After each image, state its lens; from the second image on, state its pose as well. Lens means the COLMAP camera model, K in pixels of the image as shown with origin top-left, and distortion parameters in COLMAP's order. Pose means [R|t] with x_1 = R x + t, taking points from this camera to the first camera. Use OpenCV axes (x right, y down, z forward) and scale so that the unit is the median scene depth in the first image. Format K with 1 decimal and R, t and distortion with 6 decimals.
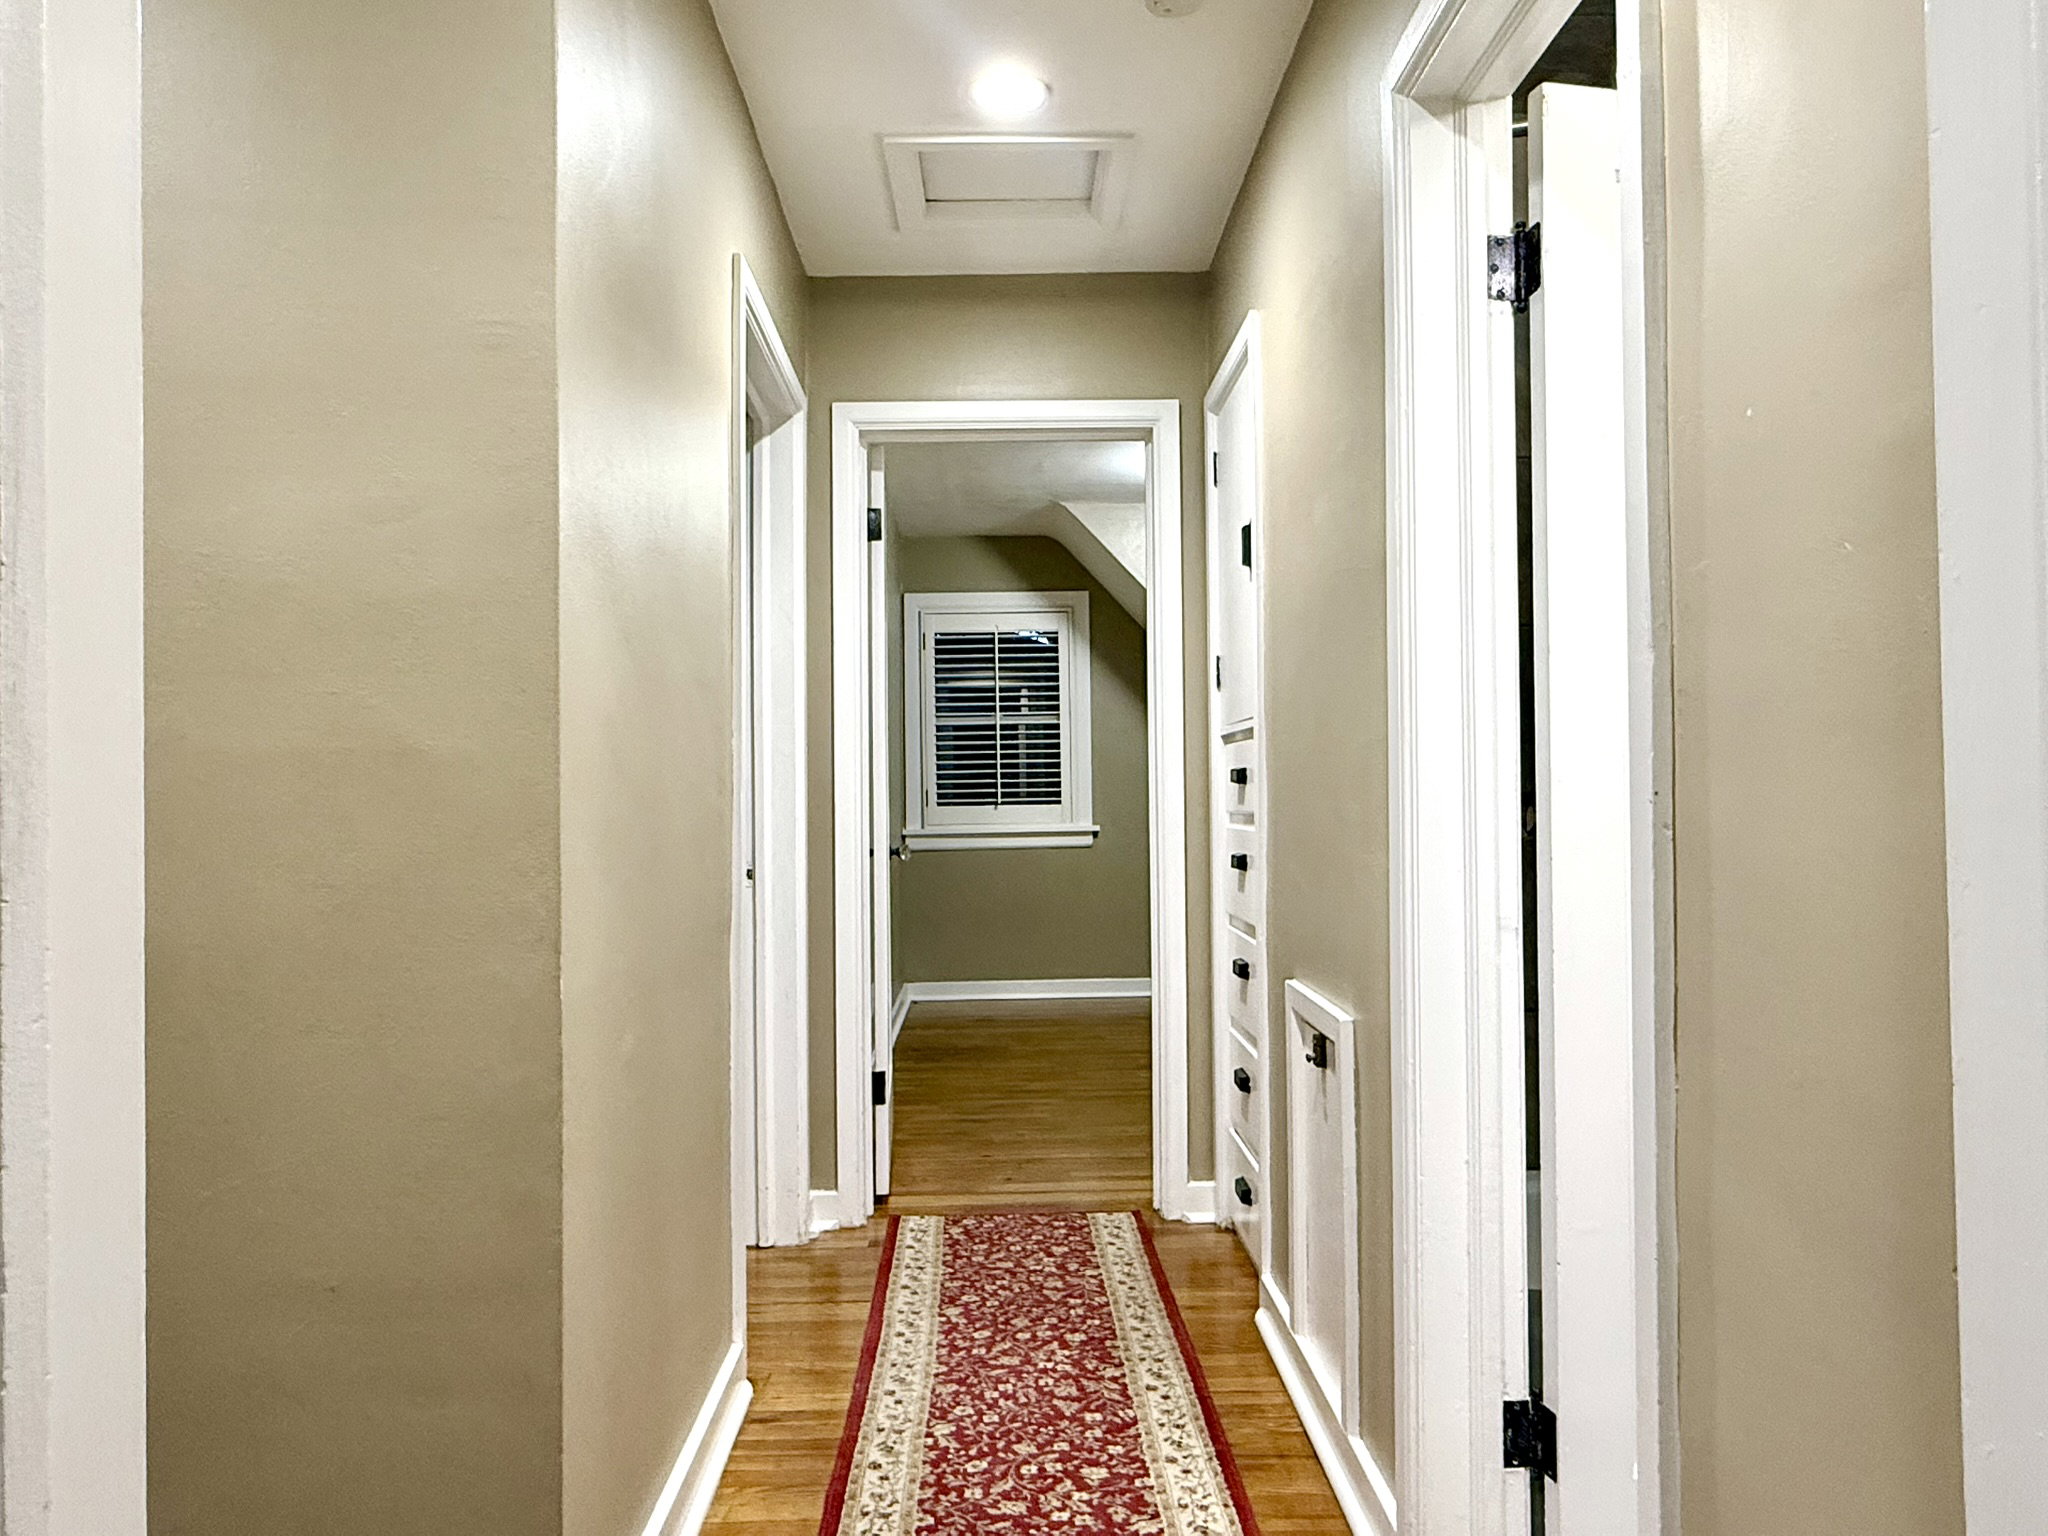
lens RADIAL K [[1316.7, 0, 1023.4], [0, 1316.7, 774.4], [0, 0, 1]] dist [-0.022487, 0.002809]
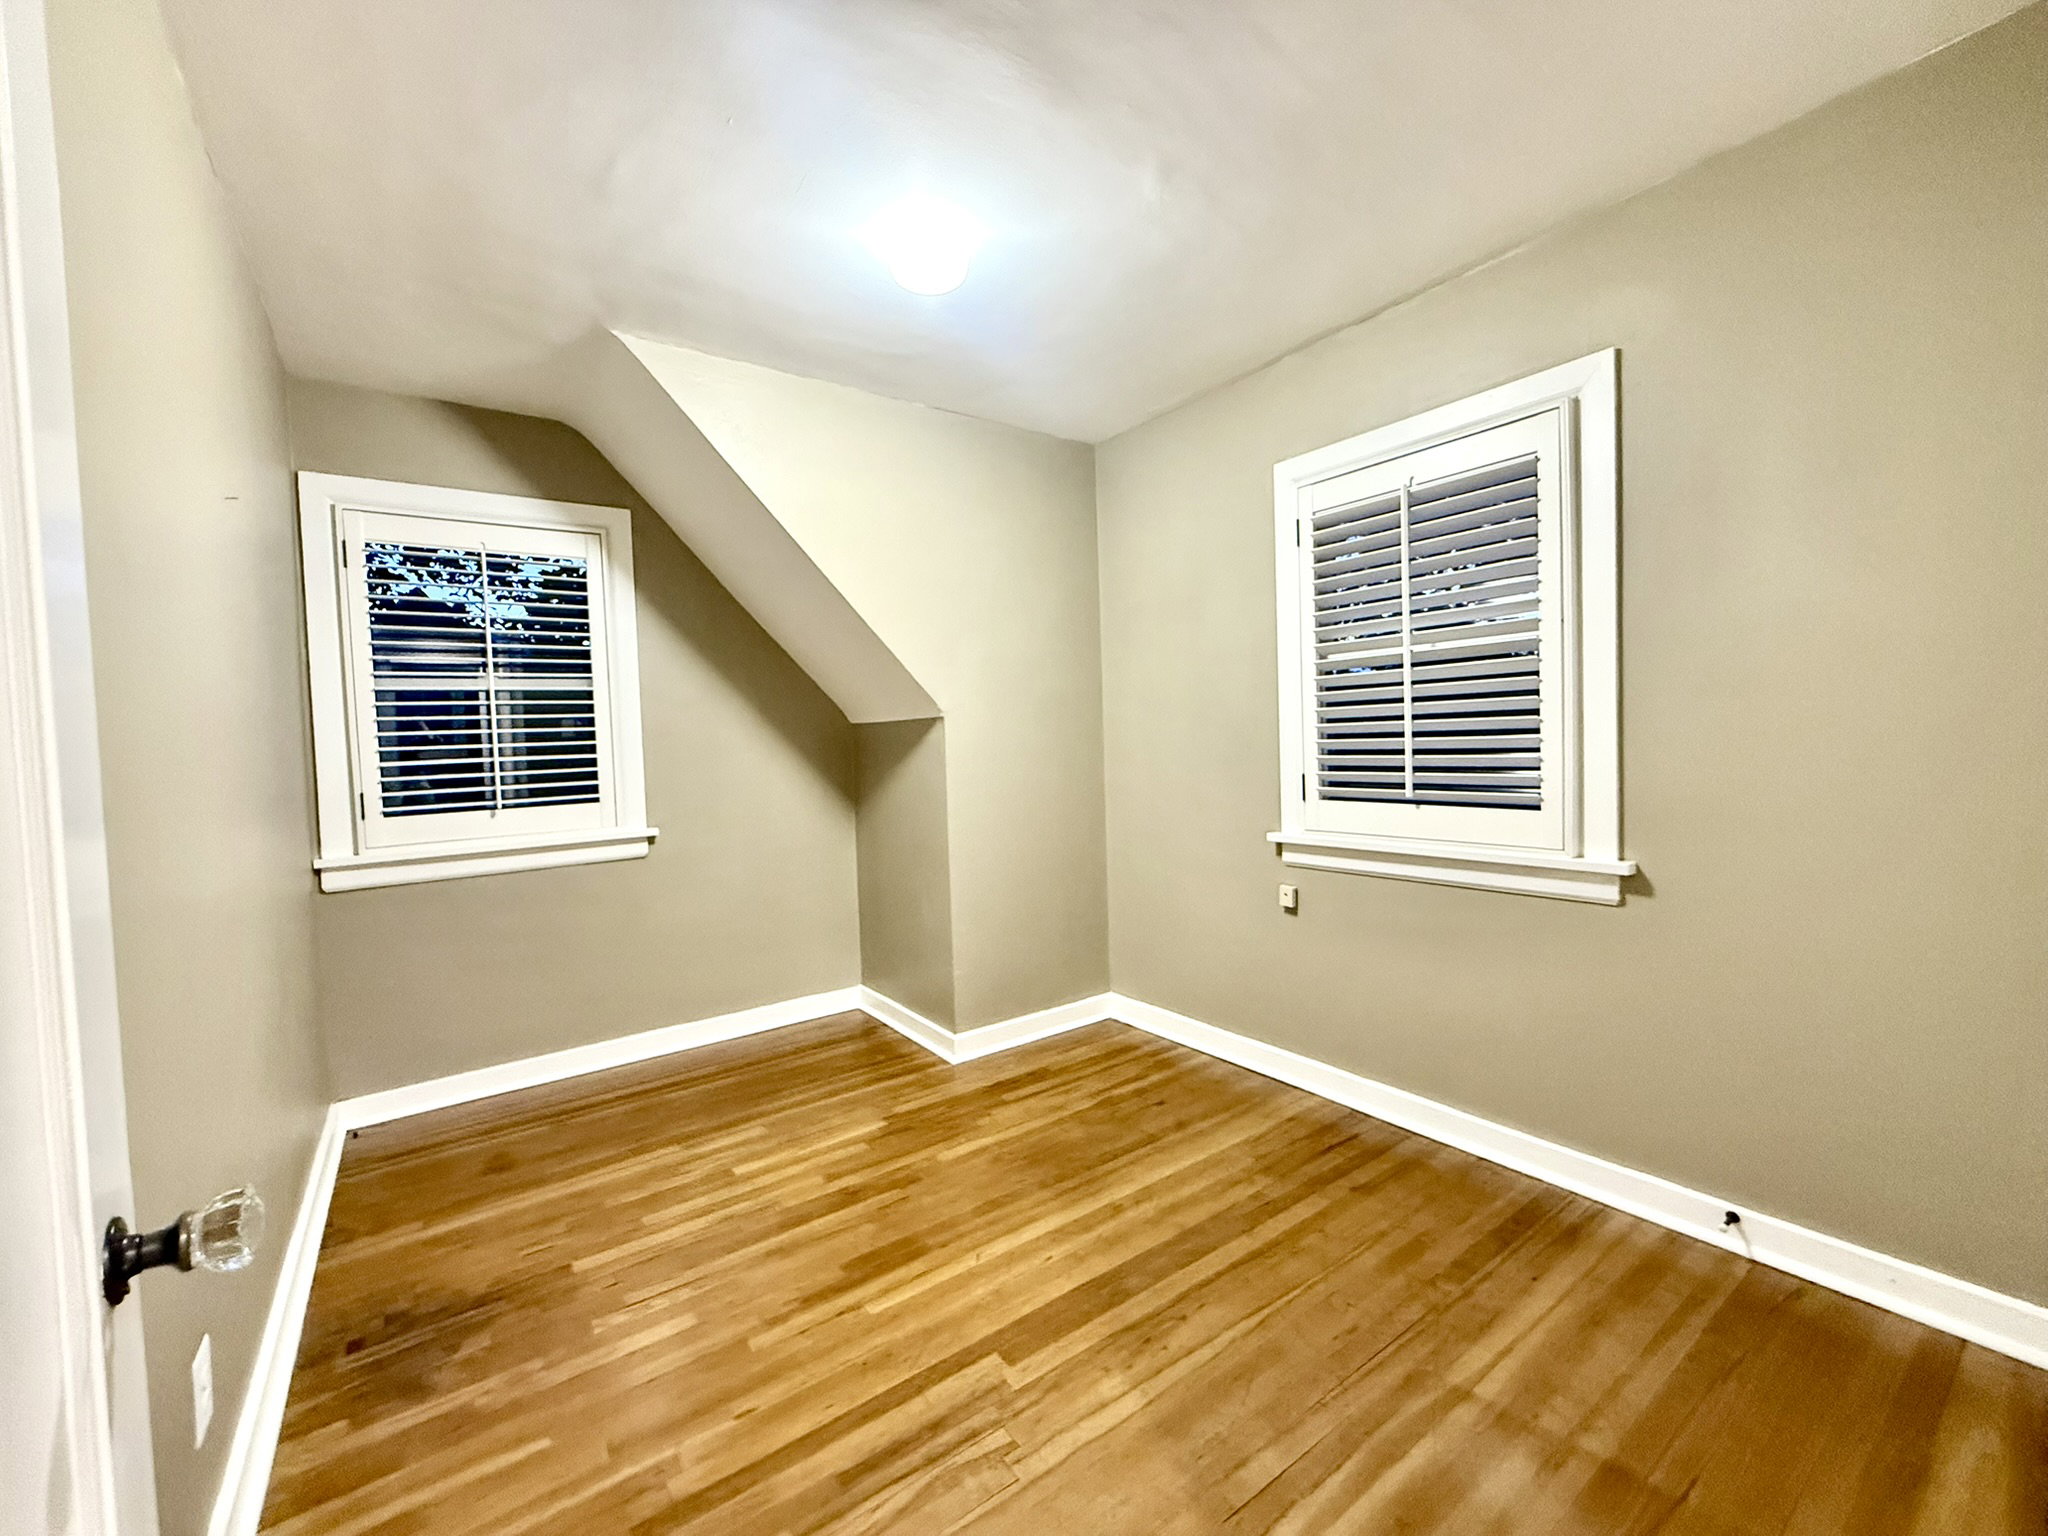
lens RADIAL K [[828.4, 0, 1016.1], [0, 828.4, 757.5], [0, 0, 1]] dist [0.001526, -0.000808]
pose [[0.830819, -0.034678, 0.555461, -0.032741], [0.025090, 0.999376, 0.024865, -0.007659], [-0.555976, -0.006722, 0.831171, 0.497121]]
